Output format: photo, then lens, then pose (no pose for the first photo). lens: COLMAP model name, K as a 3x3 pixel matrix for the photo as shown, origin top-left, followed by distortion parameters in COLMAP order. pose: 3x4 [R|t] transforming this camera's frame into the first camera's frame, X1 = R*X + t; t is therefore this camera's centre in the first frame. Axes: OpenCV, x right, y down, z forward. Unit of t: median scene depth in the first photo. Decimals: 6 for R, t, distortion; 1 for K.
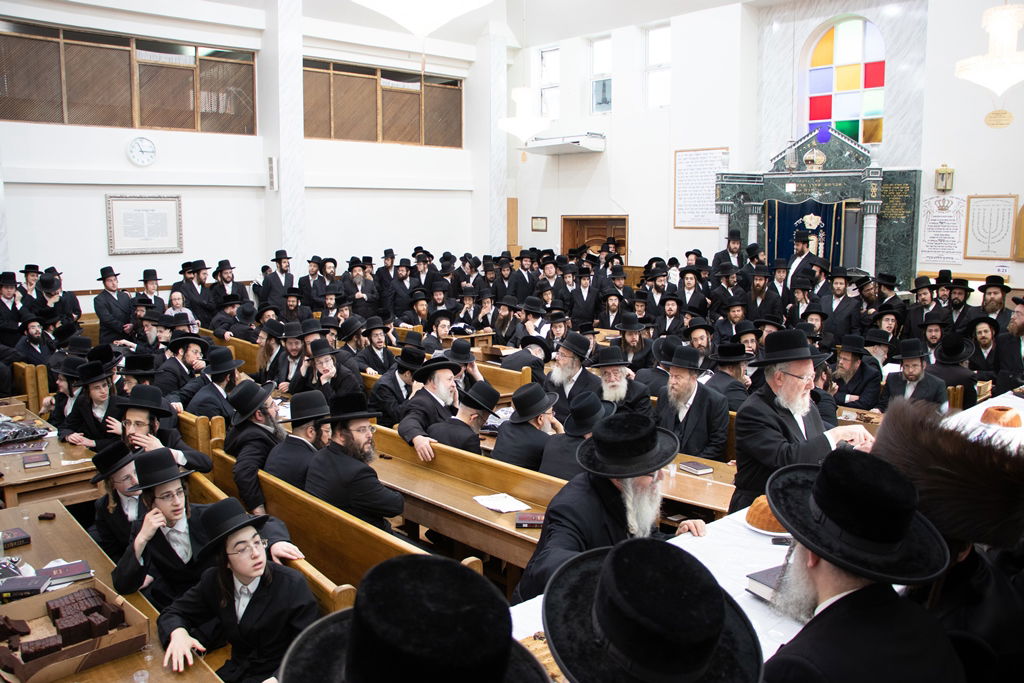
lens RADIAL K [[866.7, 0, 512.0], [0, 866.7, 341.5], [0, 0, 1]] dist [-0.084379, 0.009007]
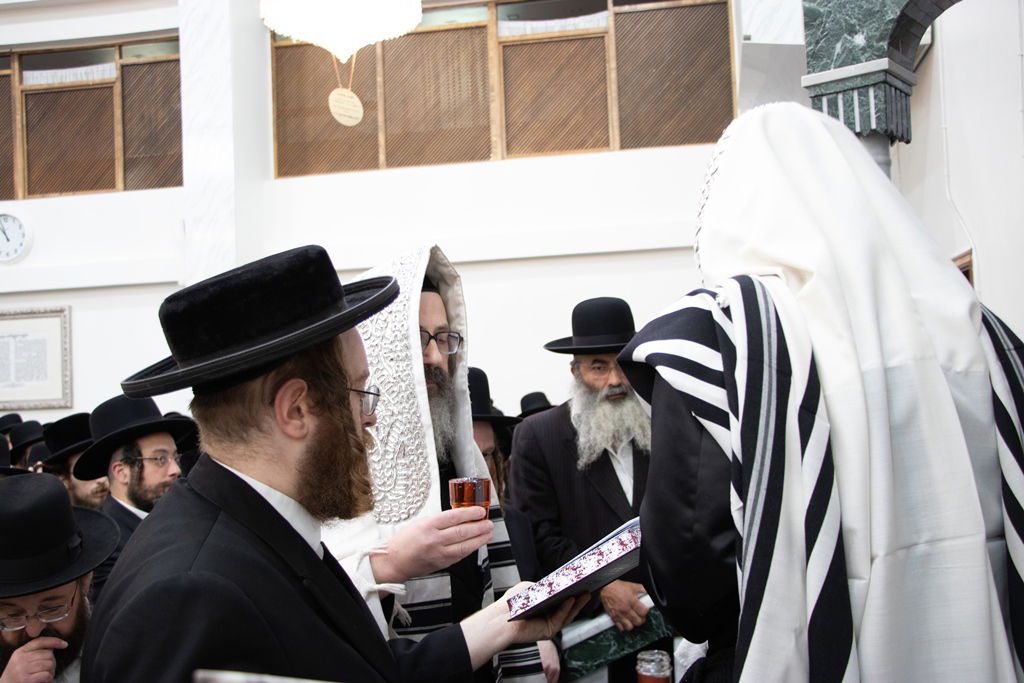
lens RADIAL K [[1146.2, 0, 512.0], [0, 1146.2, 341.5], [0, 0, 1]] dist [0.006473, 0.022373]
pose [[0.566939, -0.063631, -0.821299, 0.399934], [-0.081647, 0.987762, -0.132889, -0.072686], [0.819704, 0.142397, 0.554806, 0.829544]]
